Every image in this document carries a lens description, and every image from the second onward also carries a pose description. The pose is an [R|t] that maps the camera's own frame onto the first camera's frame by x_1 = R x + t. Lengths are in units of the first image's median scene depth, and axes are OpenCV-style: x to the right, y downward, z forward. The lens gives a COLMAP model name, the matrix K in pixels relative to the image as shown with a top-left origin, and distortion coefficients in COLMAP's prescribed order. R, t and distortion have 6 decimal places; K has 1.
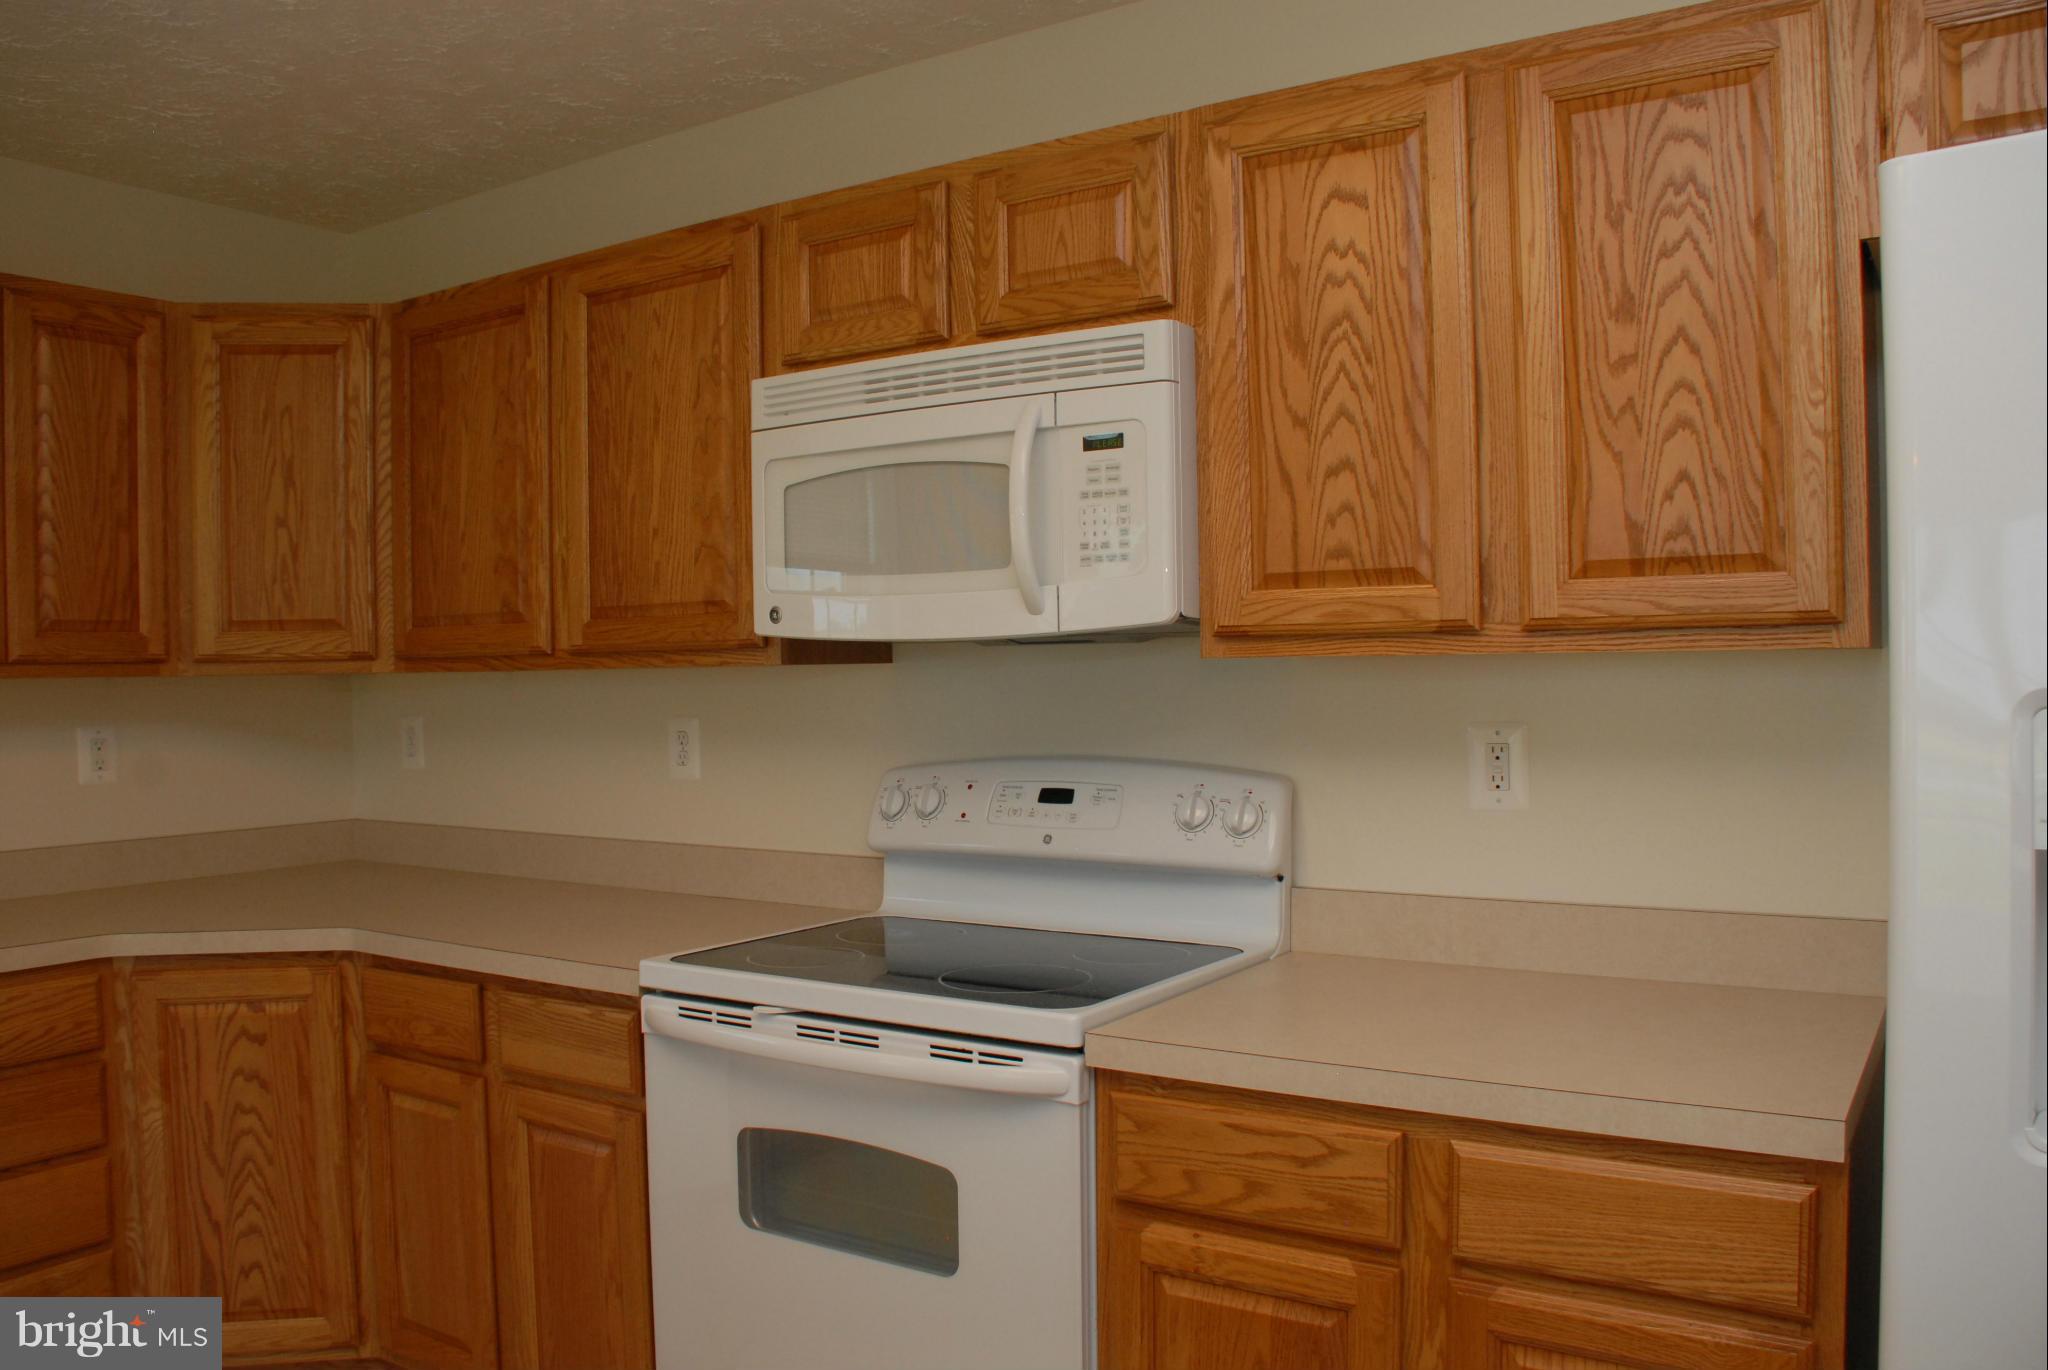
lens RADIAL K [[1604.9, 0, 1000.8], [0, 1604.9, 687.2], [0, 0, 1]] dist [-0.164105, 0.109010]
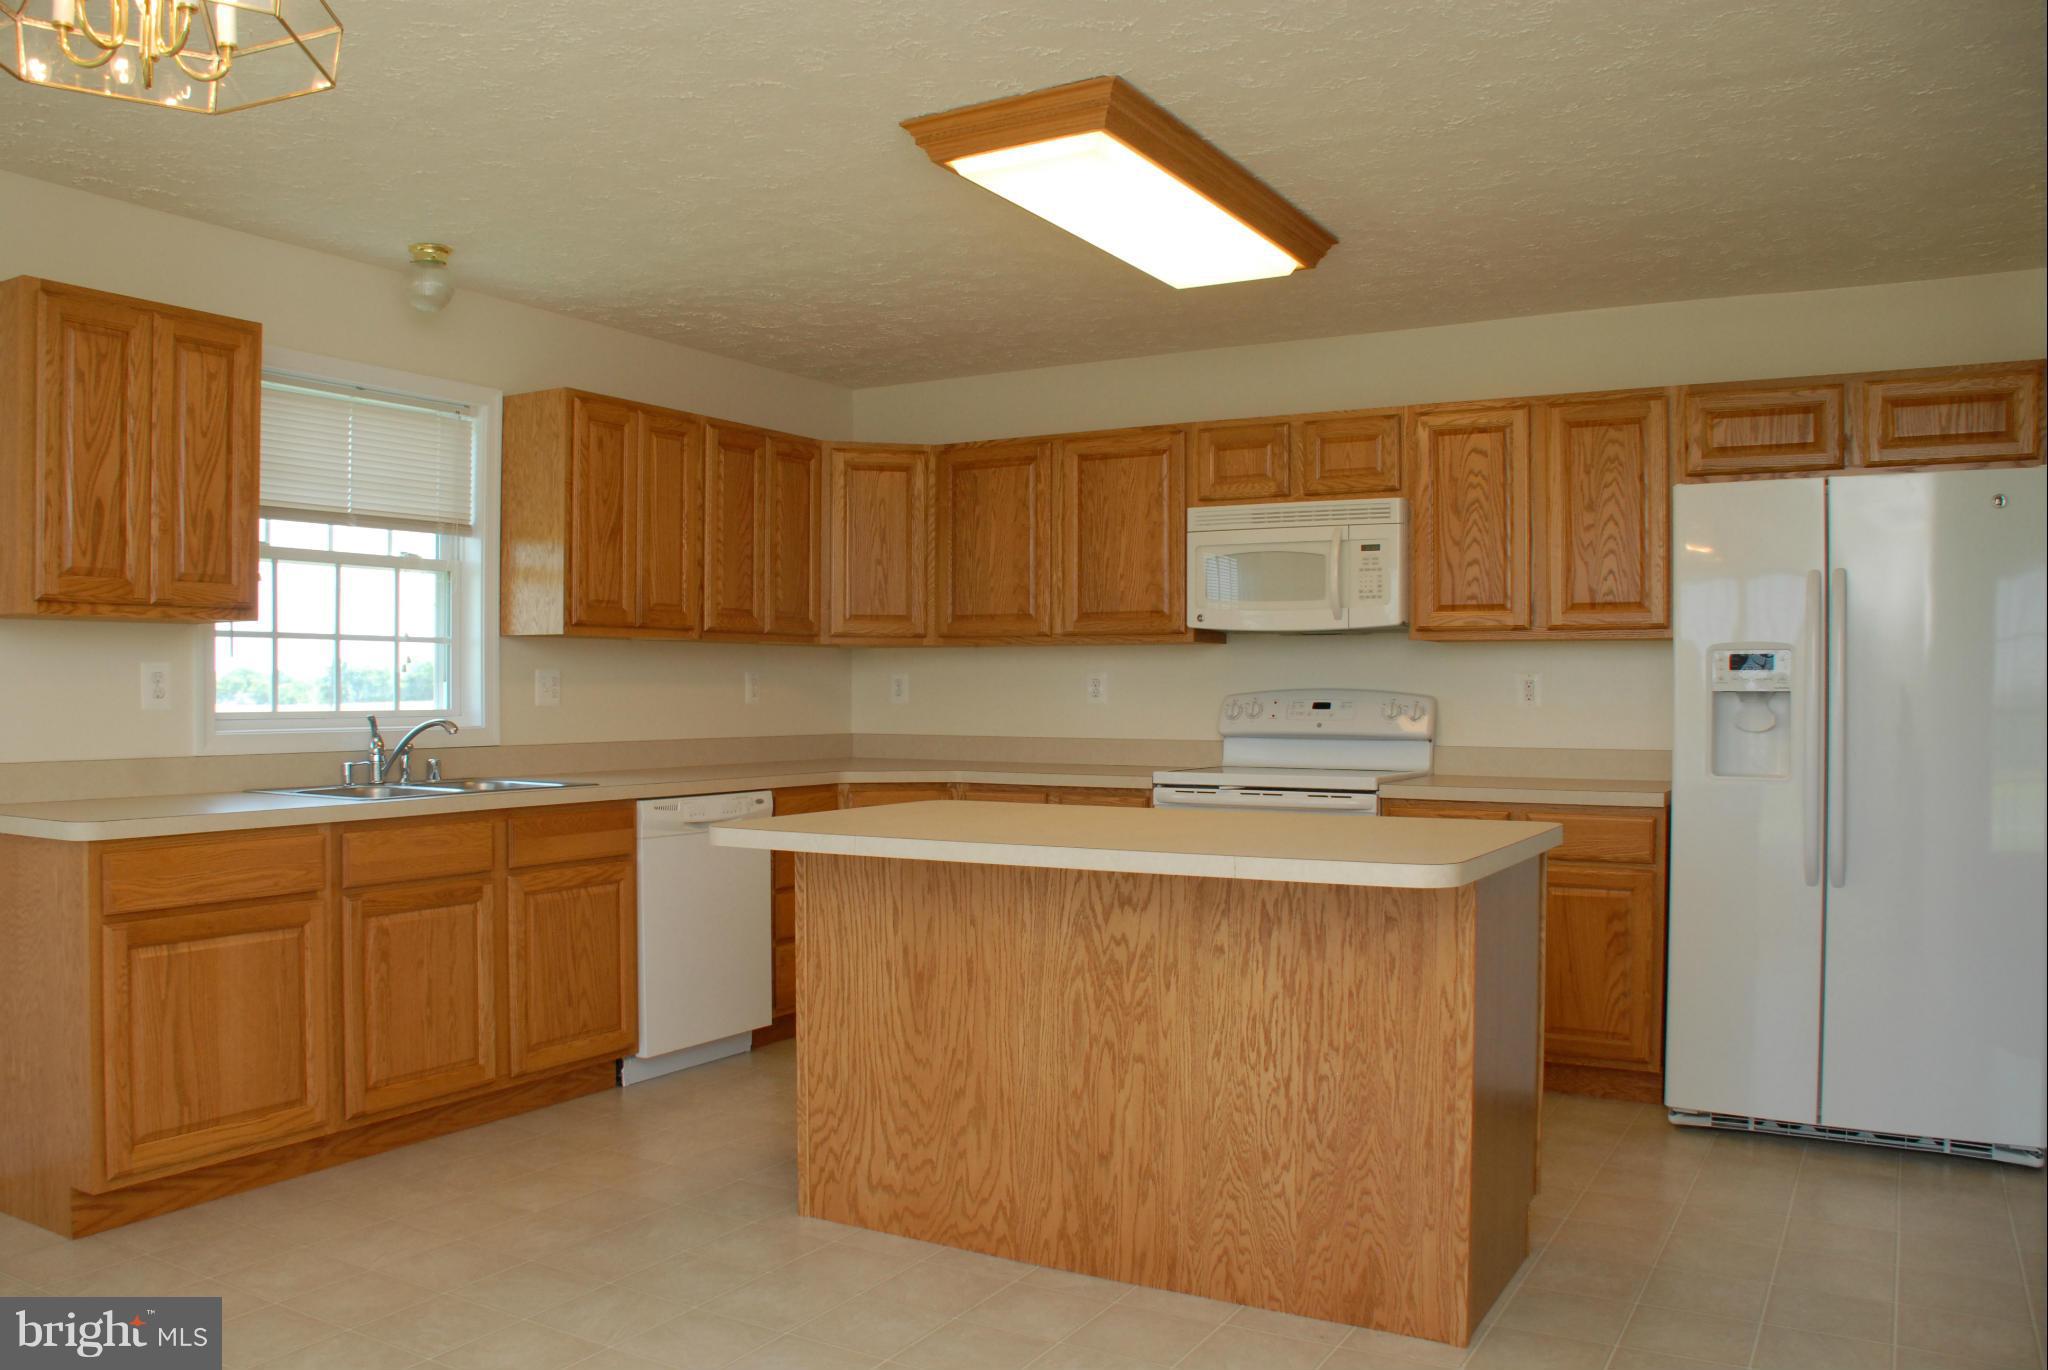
lens RADIAL K [[1604.9, 0, 1006.3], [0, 1604.9, 692.2], [0, 0, 1]] dist [-0.164105, 0.109010]
pose [[0.998067, 0.019503, 0.059000, -0.522456], [-0.018878, 0.999760, -0.011130, 0.083041], [-0.059203, 0.009995, 0.998196, -1.127083]]
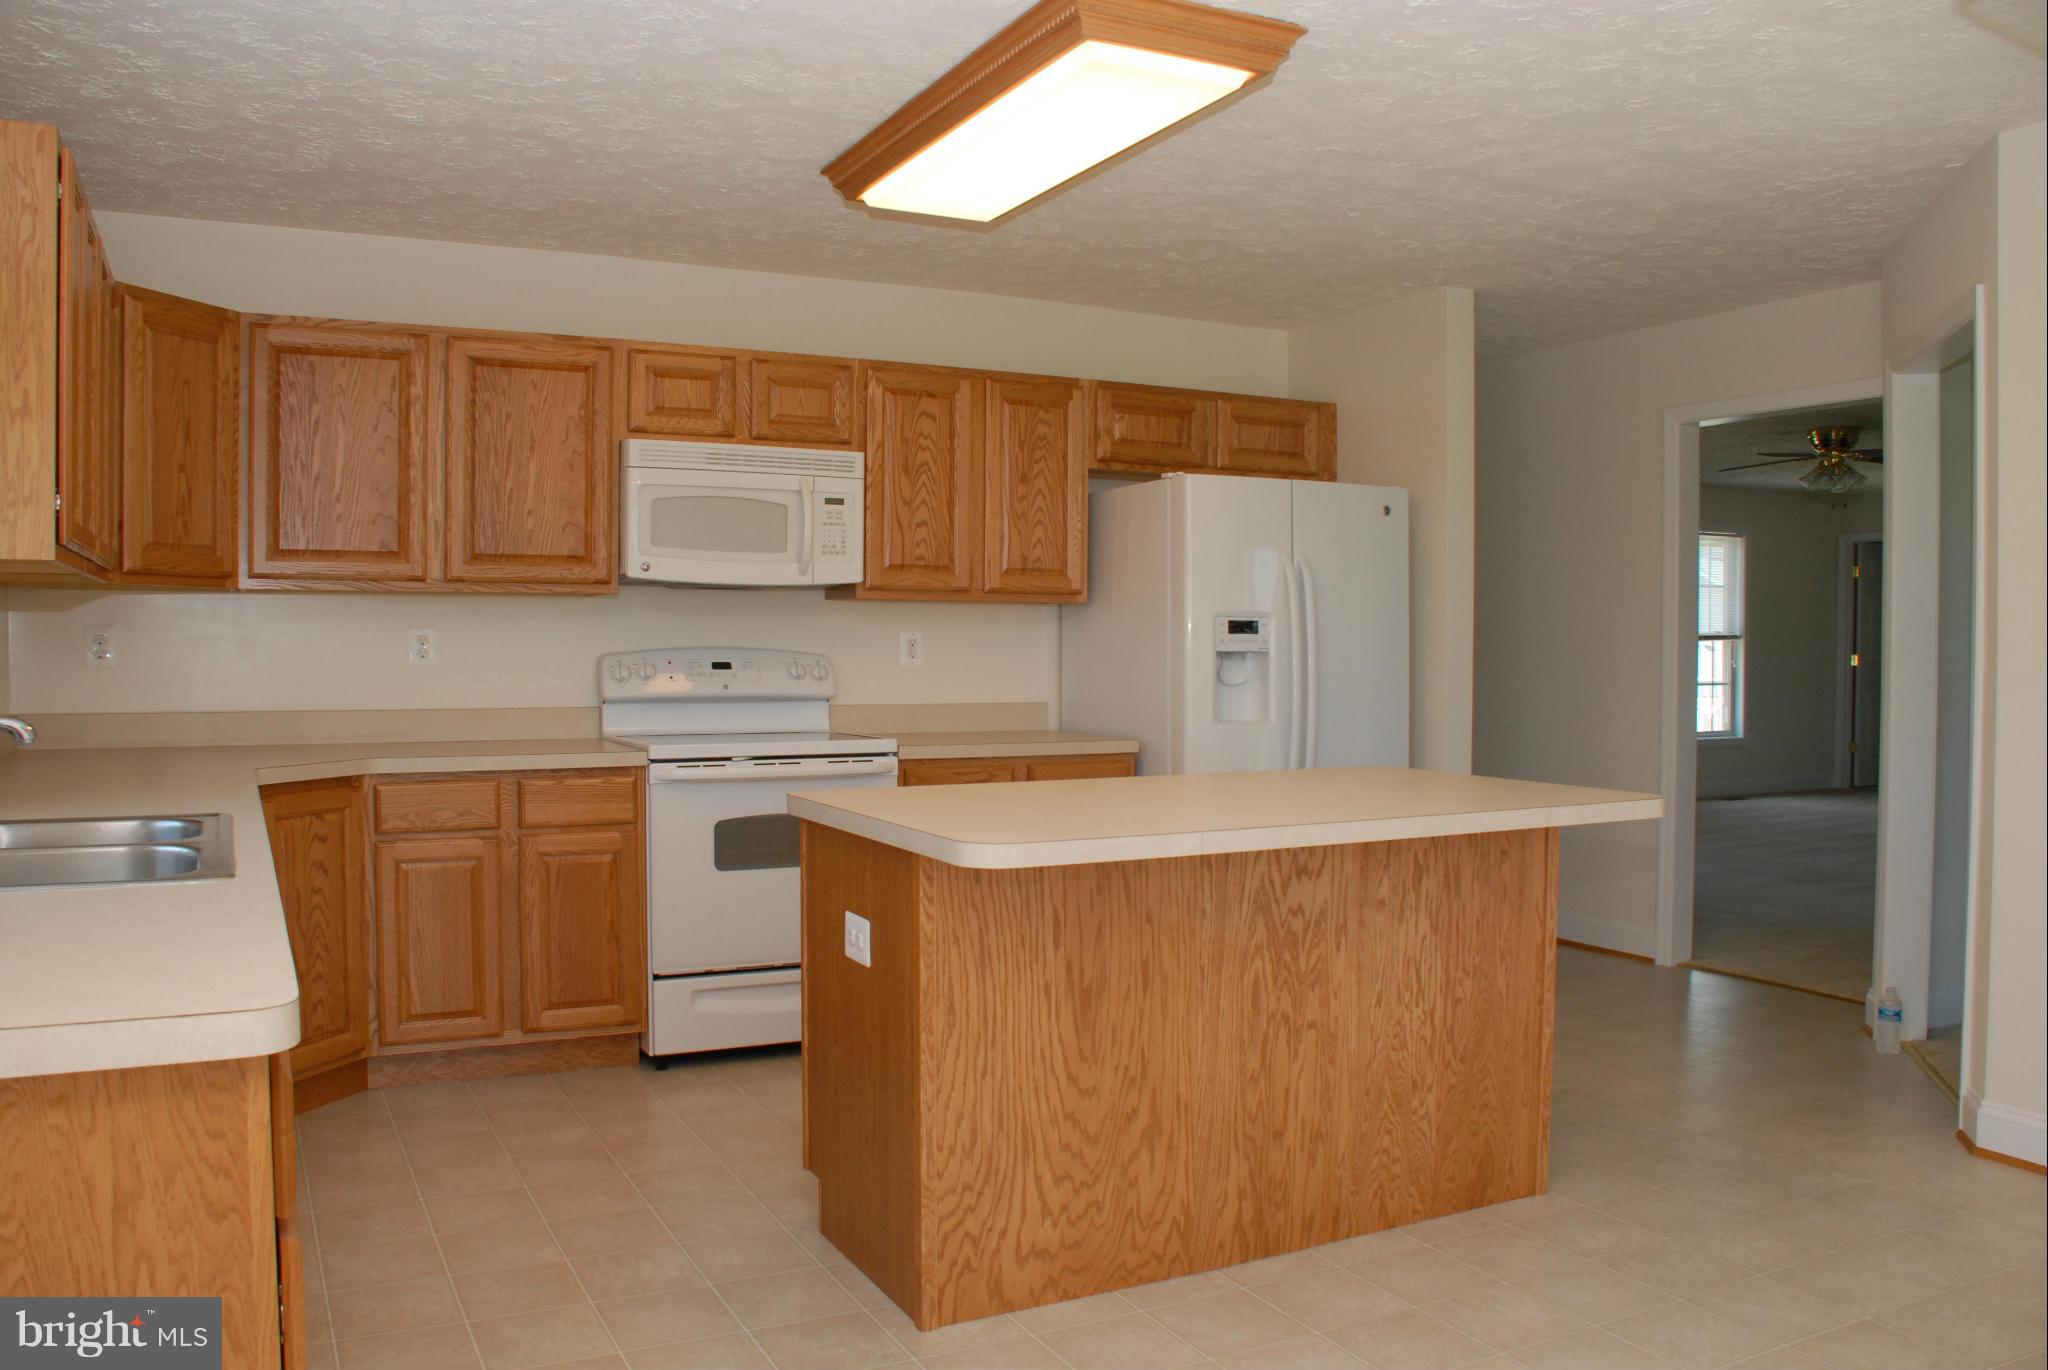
lens RADIAL K [[1604.9, 0, 1008.5], [0, 1604.9, 689.9], [0, 0, 1]] dist [-0.164105, 0.109010]
pose [[0.487257, -0.006868, 0.873232, -1.548162], [-0.002572, 0.999953, 0.009300, 0.079935], [-0.873255, -0.006778, 0.487217, -0.279369]]
